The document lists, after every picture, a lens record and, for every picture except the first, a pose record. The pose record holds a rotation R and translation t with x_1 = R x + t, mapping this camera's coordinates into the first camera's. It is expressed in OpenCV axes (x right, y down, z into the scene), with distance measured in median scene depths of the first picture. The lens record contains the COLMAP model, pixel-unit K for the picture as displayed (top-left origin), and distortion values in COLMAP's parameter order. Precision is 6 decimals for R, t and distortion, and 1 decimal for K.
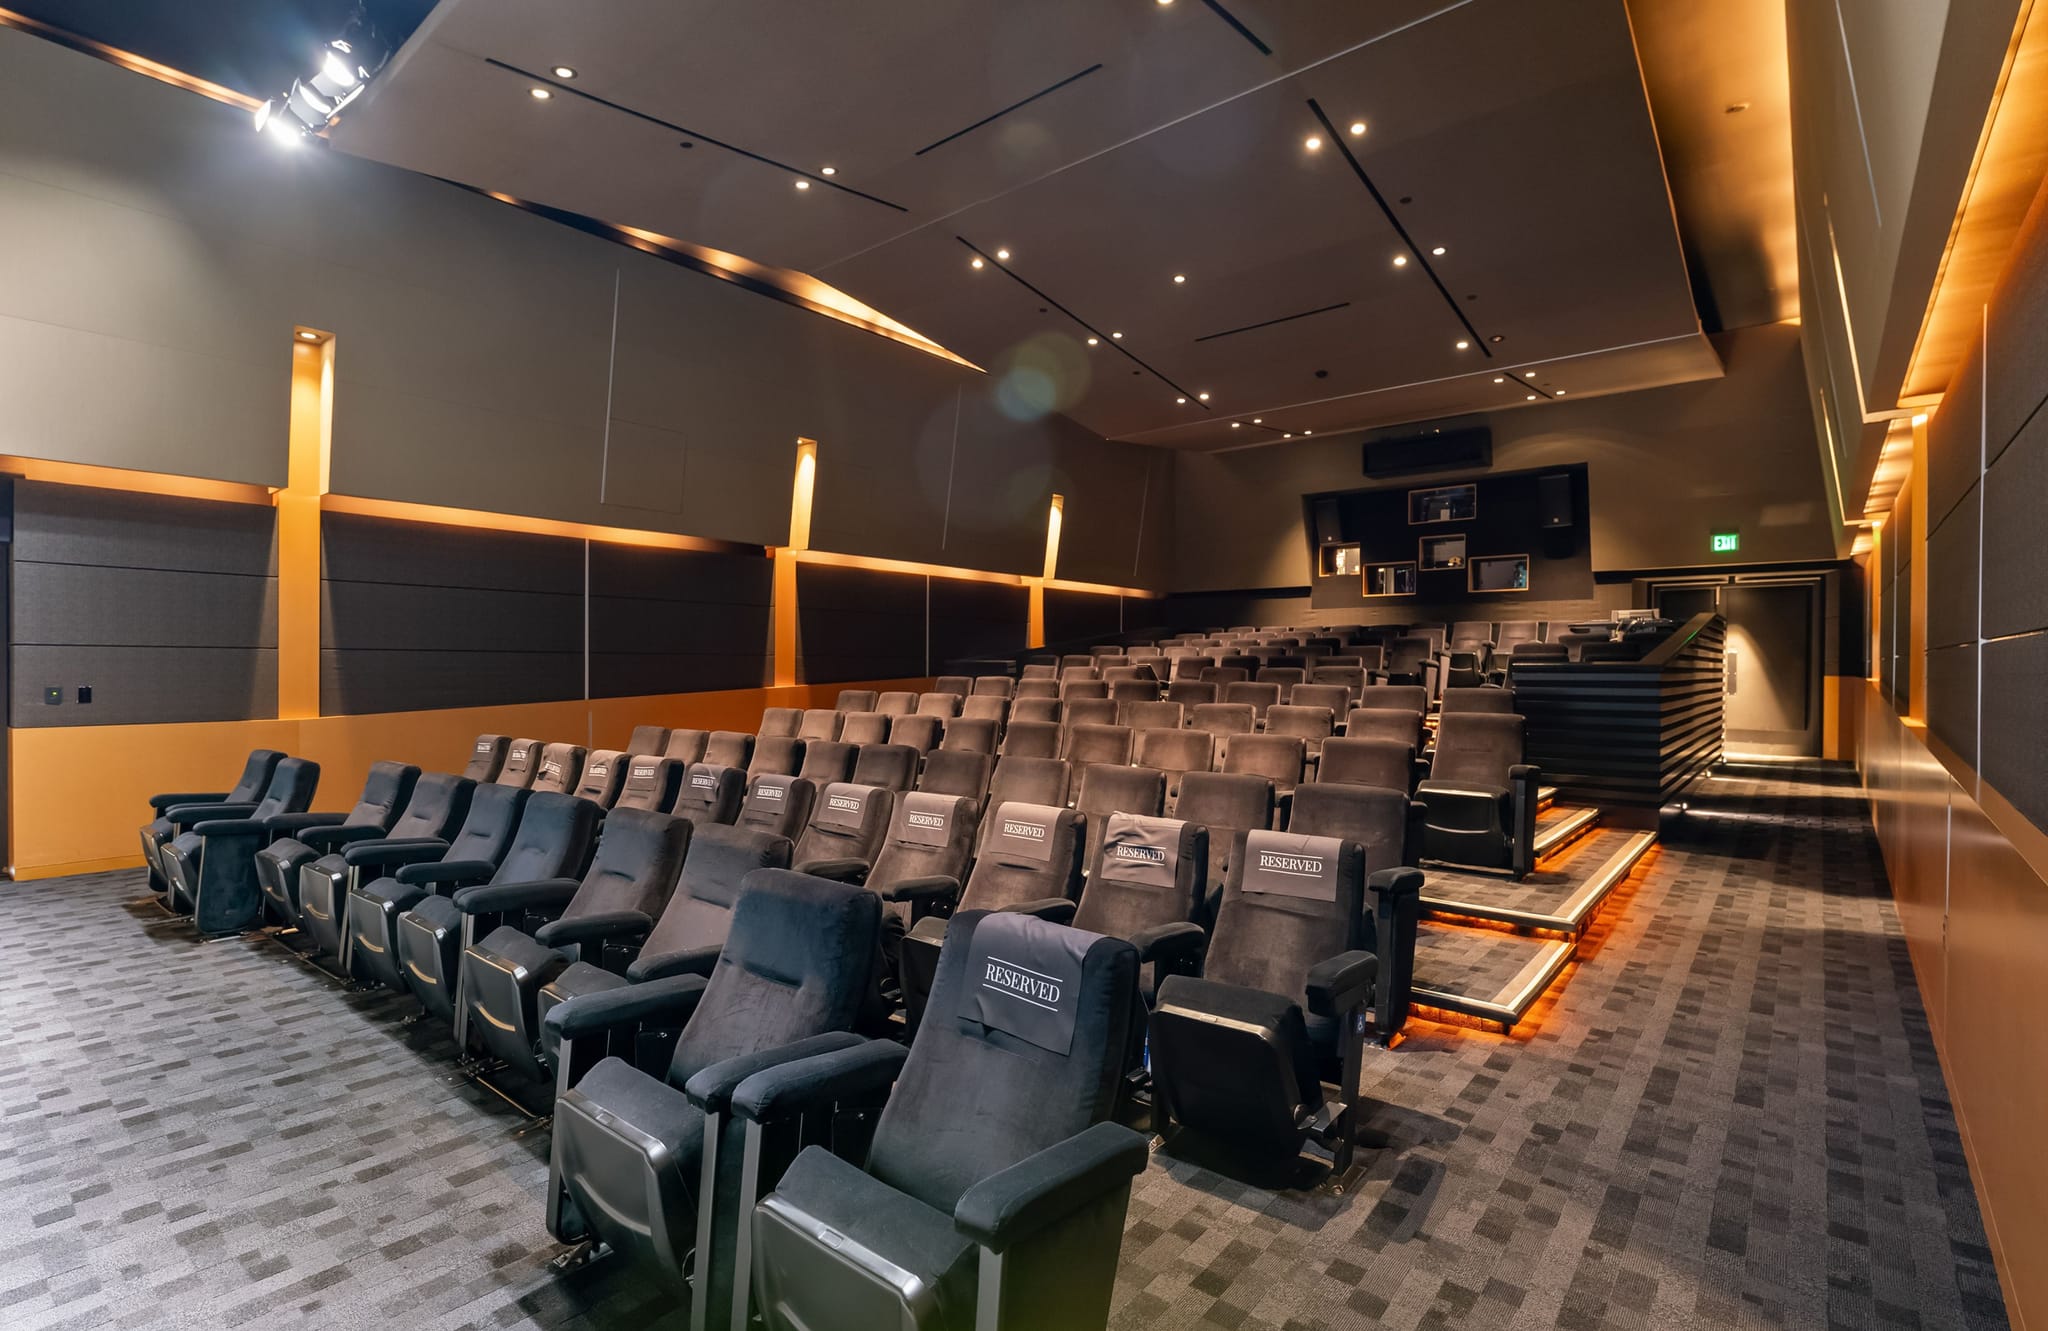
lens RADIAL K [[920.3, 0, 1015.4], [0, 920.3, 675.0], [0, 0, 1]] dist [-0.007616, 0.001794]
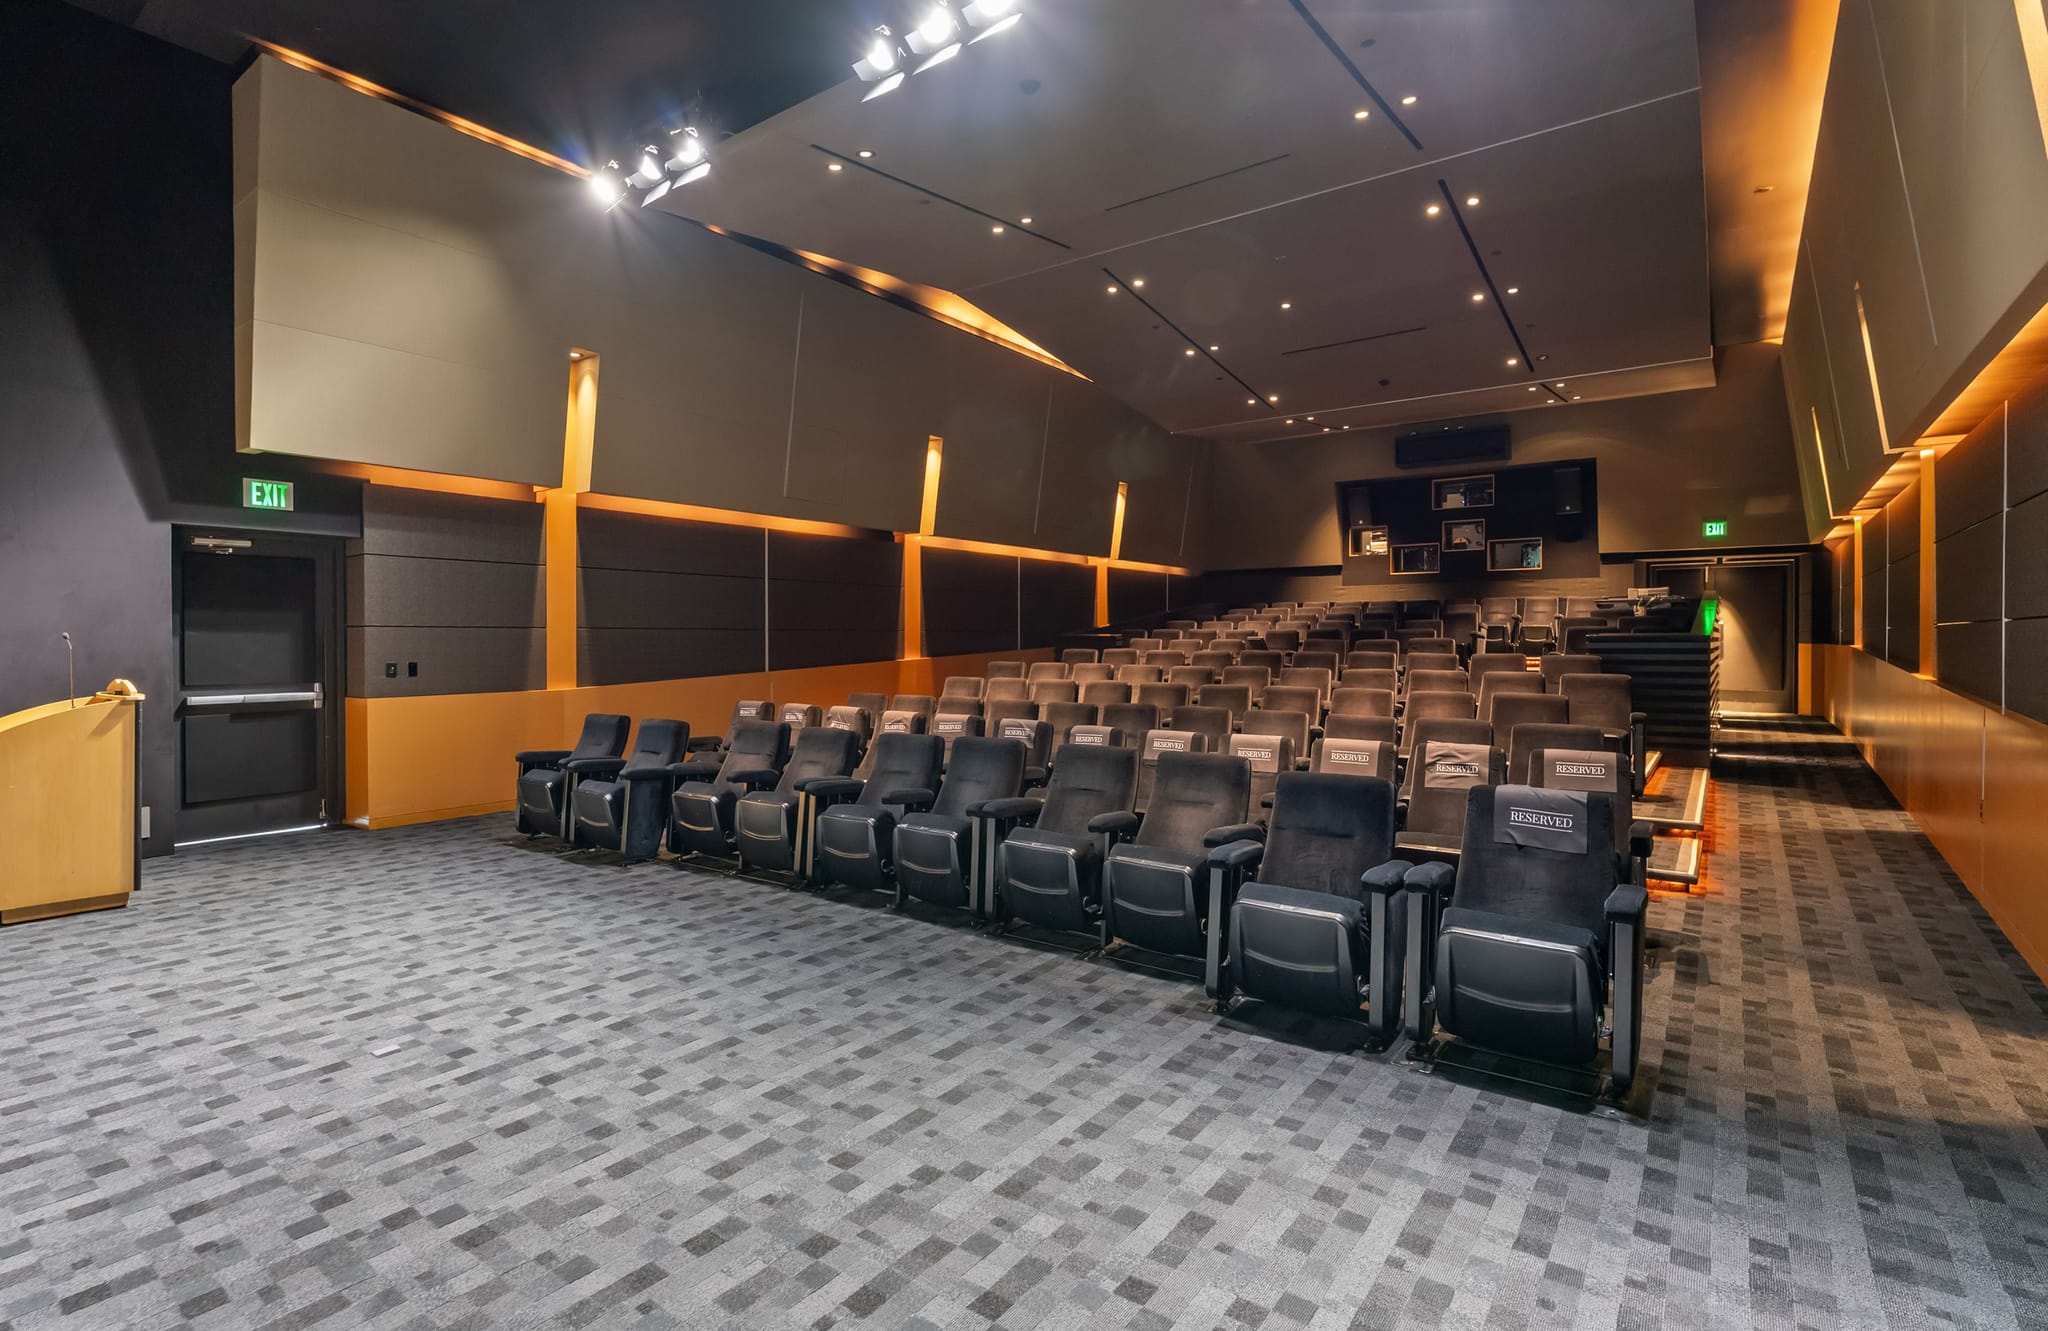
lens RADIAL K [[920.3, 0, 1024.4], [0, 920.3, 653.0], [0, 0, 1]] dist [-0.007616, 0.001794]
pose [[0.998331, -0.006949, 0.057326, -0.235095], [0.006622, 0.999961, 0.005883, -0.000430], [-0.057364, -0.005493, 0.998338, -0.152198]]
